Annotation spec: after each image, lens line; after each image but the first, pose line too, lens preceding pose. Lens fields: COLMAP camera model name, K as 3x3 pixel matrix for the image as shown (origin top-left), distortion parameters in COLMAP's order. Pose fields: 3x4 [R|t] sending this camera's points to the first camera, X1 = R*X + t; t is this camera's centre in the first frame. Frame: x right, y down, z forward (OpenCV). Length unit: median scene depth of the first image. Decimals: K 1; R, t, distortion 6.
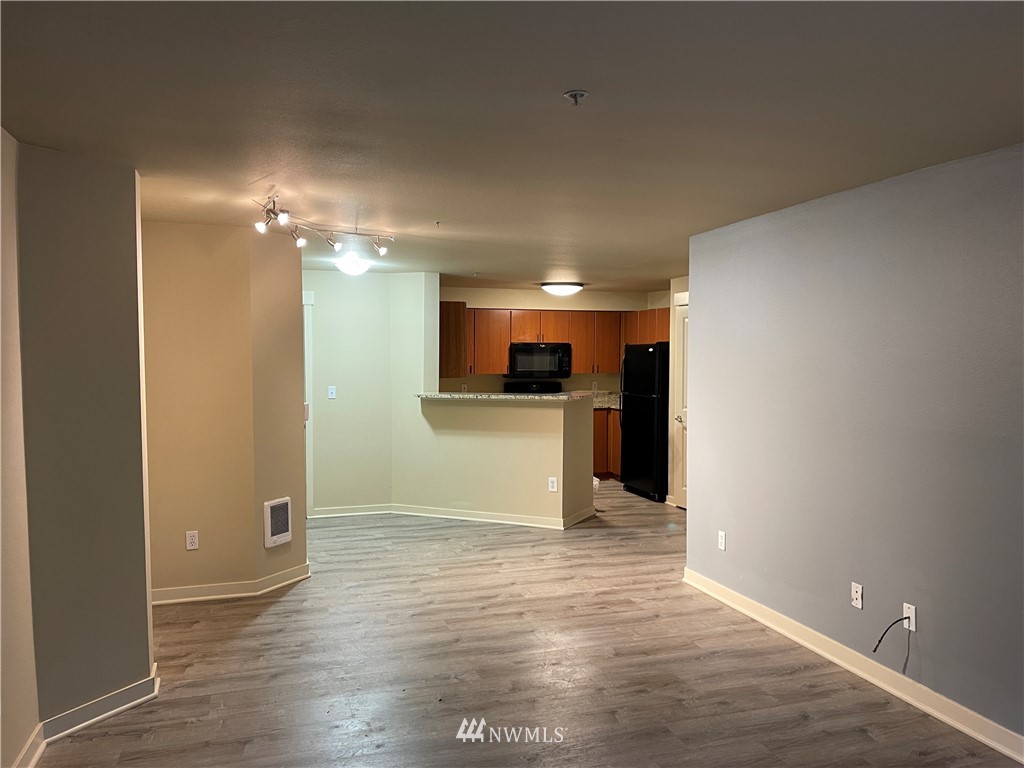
lens RADIAL K [[769.0, 0, 515.1], [0, 769.0, 386.5], [0, 0, 1]] dist [0.049828, -0.003083]
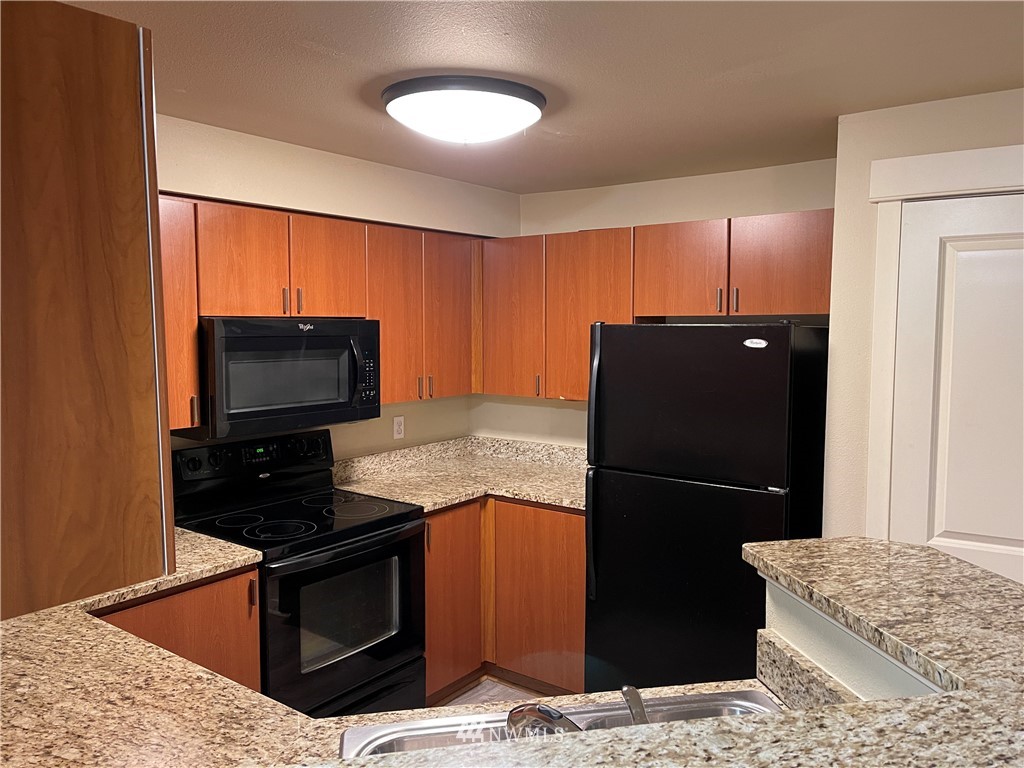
lens RADIAL K [[769.0, 0, 515.6], [0, 769.0, 386.5], [0, 0, 1]] dist [0.049828, -0.003083]
pose [[0.813909, -0.051878, 0.578672, -0.091548], [0.026979, 0.998306, 0.051553, -0.050667], [-0.580366, -0.026347, 0.813929, 0.823356]]
